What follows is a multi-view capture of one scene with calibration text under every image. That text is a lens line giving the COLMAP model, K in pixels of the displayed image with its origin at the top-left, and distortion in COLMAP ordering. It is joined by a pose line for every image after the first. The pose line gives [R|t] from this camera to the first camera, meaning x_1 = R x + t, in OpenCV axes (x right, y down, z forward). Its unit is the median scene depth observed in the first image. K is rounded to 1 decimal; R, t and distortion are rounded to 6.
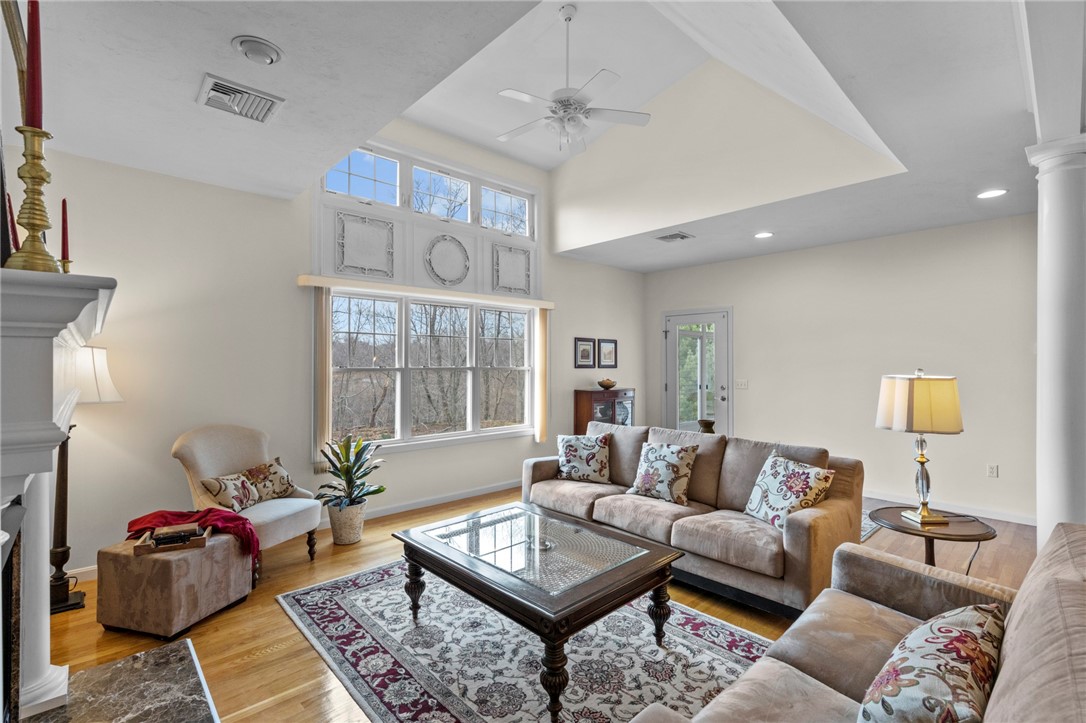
lens RADIAL K [[489.0, 0, 542.8], [0, 489.0, 367.9], [0, 0, 1]] dist [-0.012488, 0.005435]
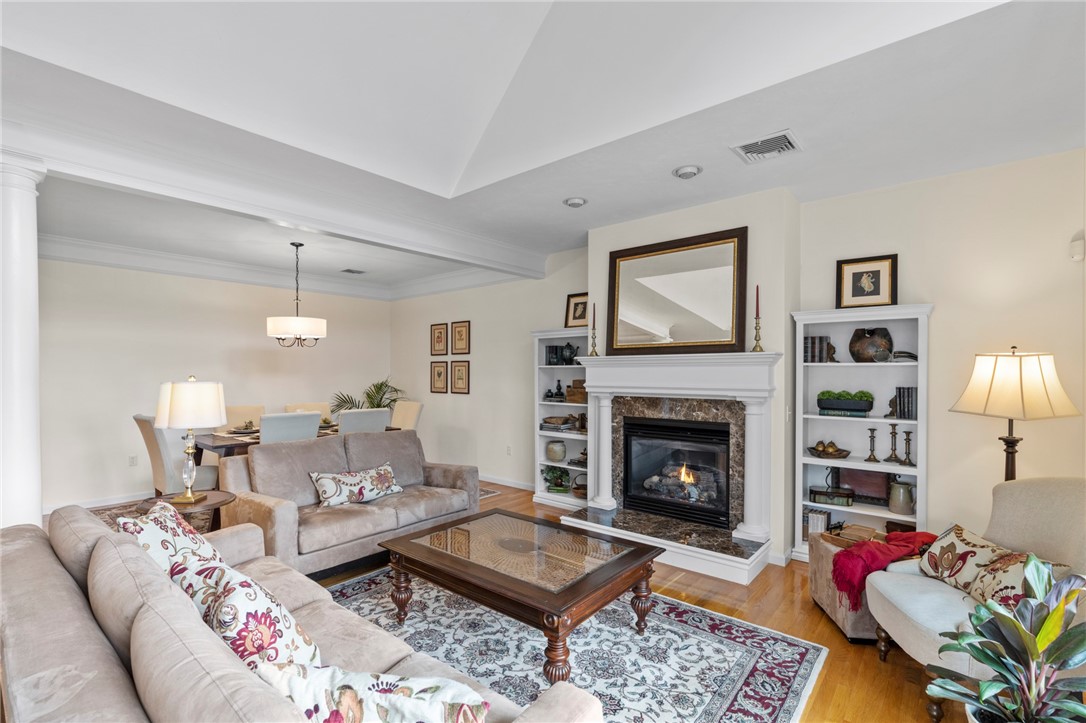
lens RADIAL K [[488.6, 0, 544.3], [0, 488.6, 373.7], [0, 0, 1]] dist [-0.007916, 0.000218]
pose [[-0.992237, 0.001093, -0.124356, 0.030626], [-0.000461, 0.999922, 0.012462, -0.011862], [0.124360, 0.012423, -0.992159, 1.225489]]
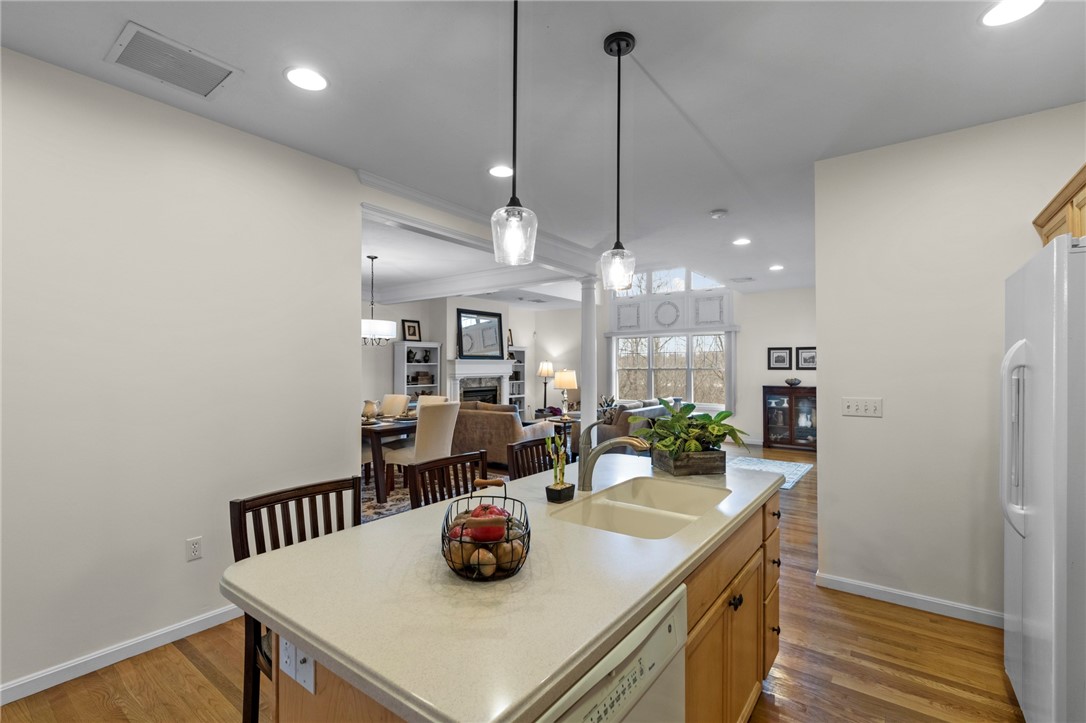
lens RADIAL K [[489.0, 0, 542.8], [0, 489.0, 367.9], [0, 0, 1]] dist [-0.012488, 0.005435]
pose [[0.175882, 0.004076, -0.984403, 1.958543], [-0.006226, 0.999976, 0.003028, -0.007034], [0.984392, 0.005596, 0.175903, 0.185005]]
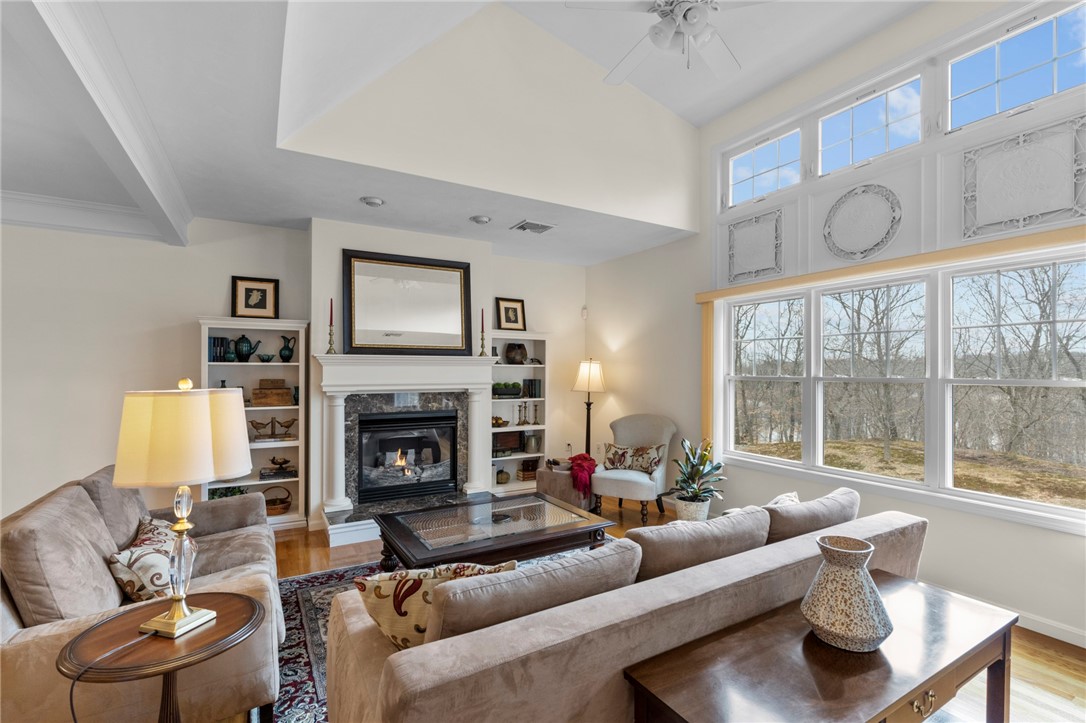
lens RADIAL K [[489.0, 0, 542.8], [0, 489.0, 367.9], [0, 0, 1]] dist [-0.012488, 0.005435]
pose [[-0.222570, -0.003025, -0.974912, 0.676822], [-0.010048, 0.999949, -0.000809, -0.011565], [0.974865, 0.009616, -0.222589, 0.842658]]
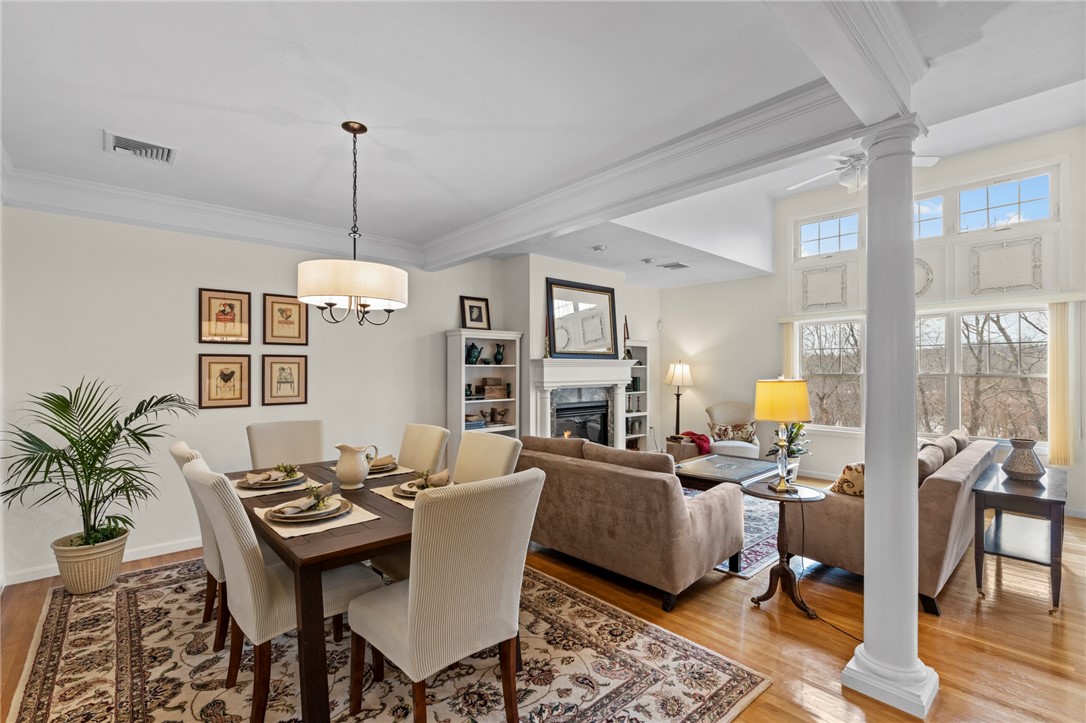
lens RADIAL K [[489.0, 0, 542.8], [0, 489.0, 367.9], [0, 0, 1]] dist [-0.012488, 0.005435]
pose [[-0.013361, -0.002589, -0.999907, 1.117369], [-0.006245, 0.999977, -0.002506, -0.006853], [0.999891, 0.006211, -0.013377, 0.200386]]
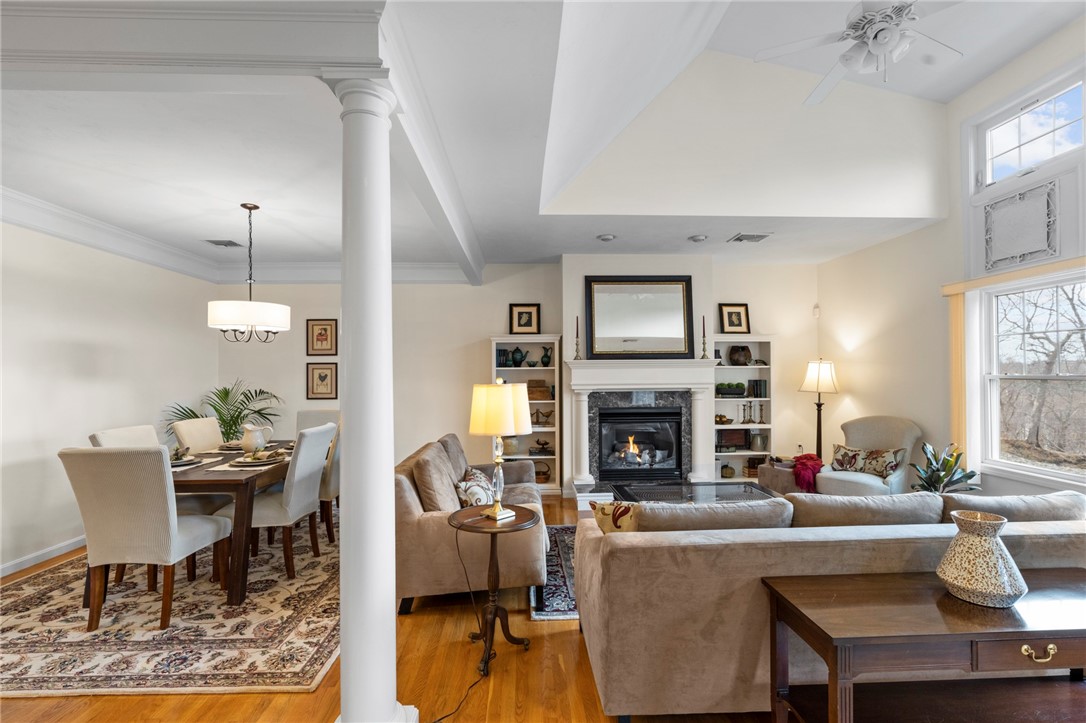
lens RADIAL K [[489.0, 0, 542.8], [0, 489.0, 367.9], [0, 0, 1]] dist [-0.012488, 0.005435]
pose [[-0.651400, -0.001090, -0.758734, 0.823924], [0.001888, 0.999994, -0.003057, -0.011862], [0.758732, -0.003424, -0.651394, 0.958078]]
